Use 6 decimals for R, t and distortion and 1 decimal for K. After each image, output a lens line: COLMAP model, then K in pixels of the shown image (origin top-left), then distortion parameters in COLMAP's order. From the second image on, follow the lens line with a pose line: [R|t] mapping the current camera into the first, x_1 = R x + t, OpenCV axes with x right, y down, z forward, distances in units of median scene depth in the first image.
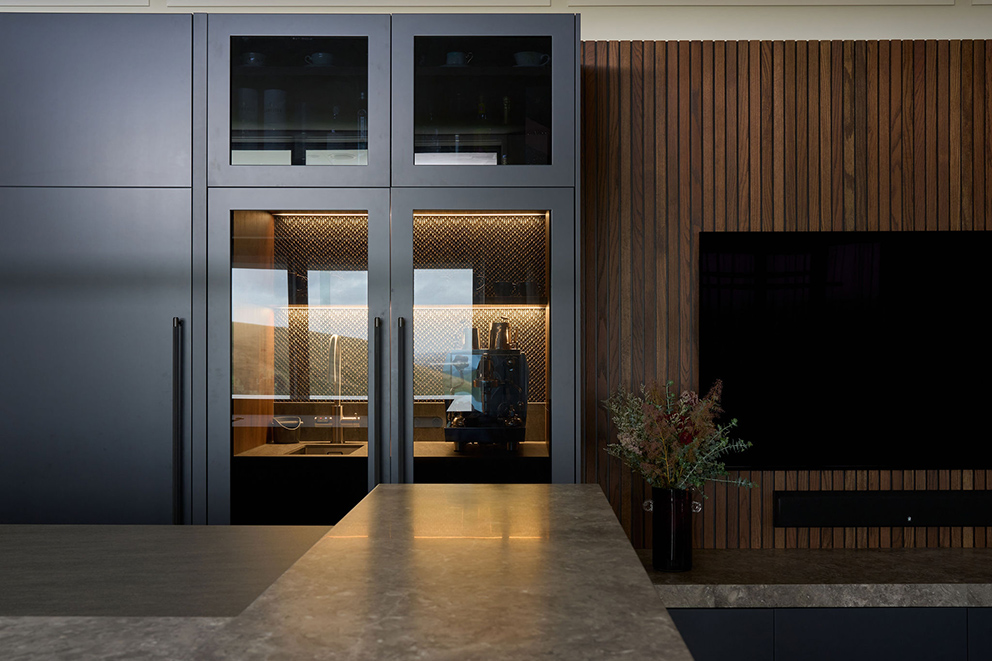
lens RADIAL K [[1031.5, 0, 487.7], [0, 1031.5, 332.1], [0, 0, 1]] dist [-0.018485, 0.000000]
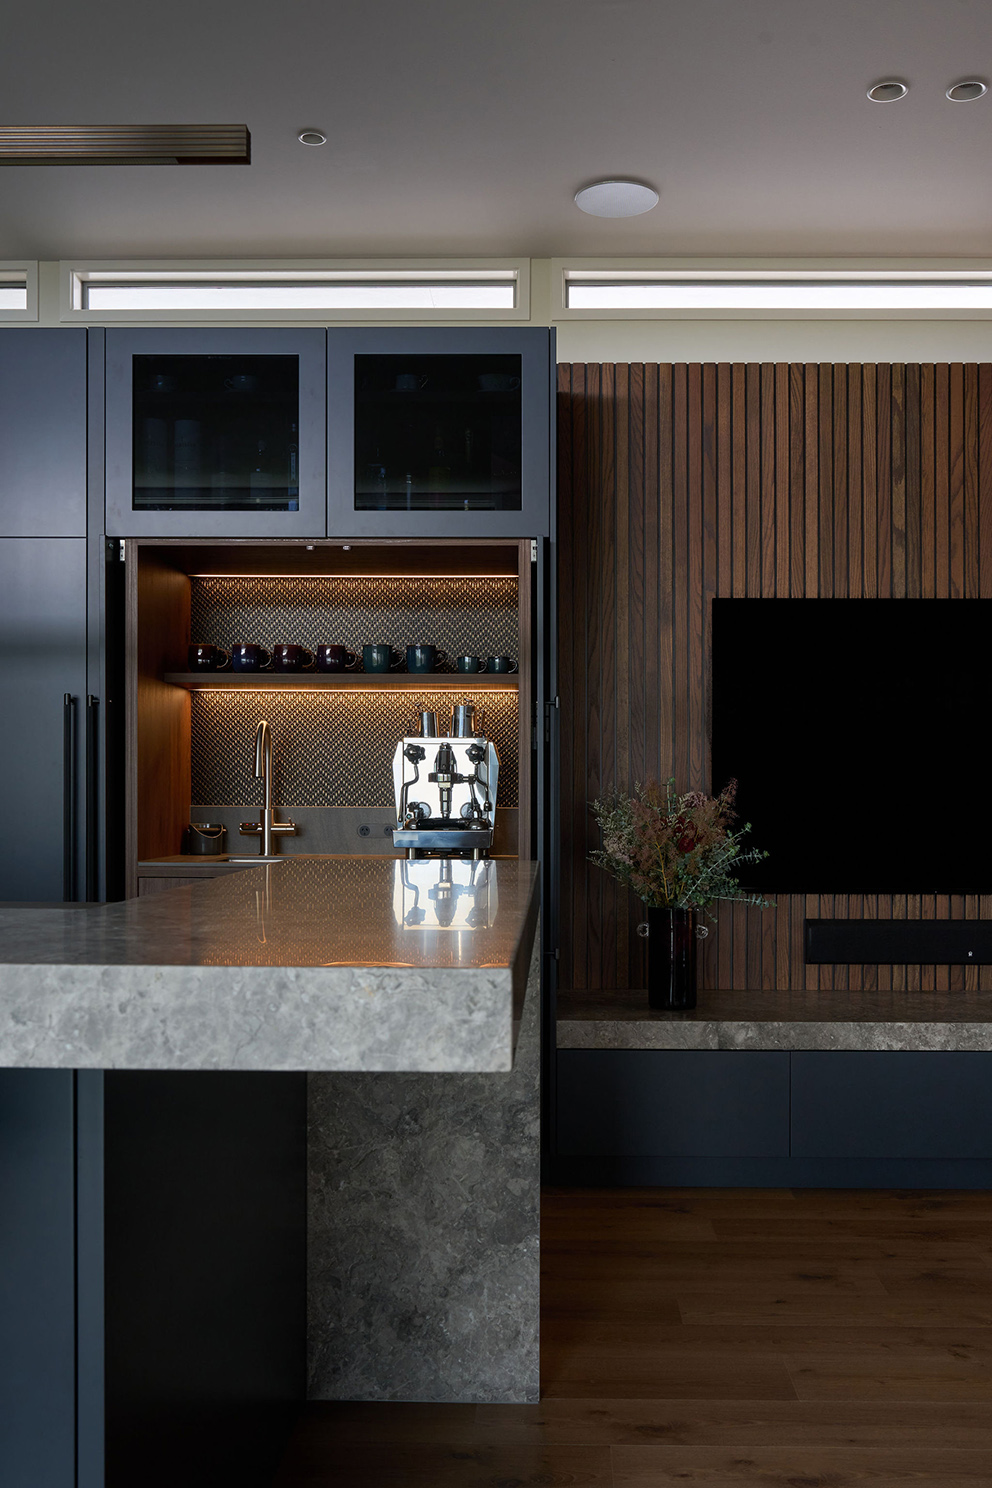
lens RADIAL K [[1386.3, 0, 495.0], [0, 1386.3, 797.6], [0, 0, 1]] dist [-0.050687, 0.000000]
pose [[0.999879, 0.003855, -0.015097, 0.050738], [-0.003628, 0.999881, 0.015006, 0.043922], [0.015153, -0.014949, 0.999773, -0.094341]]
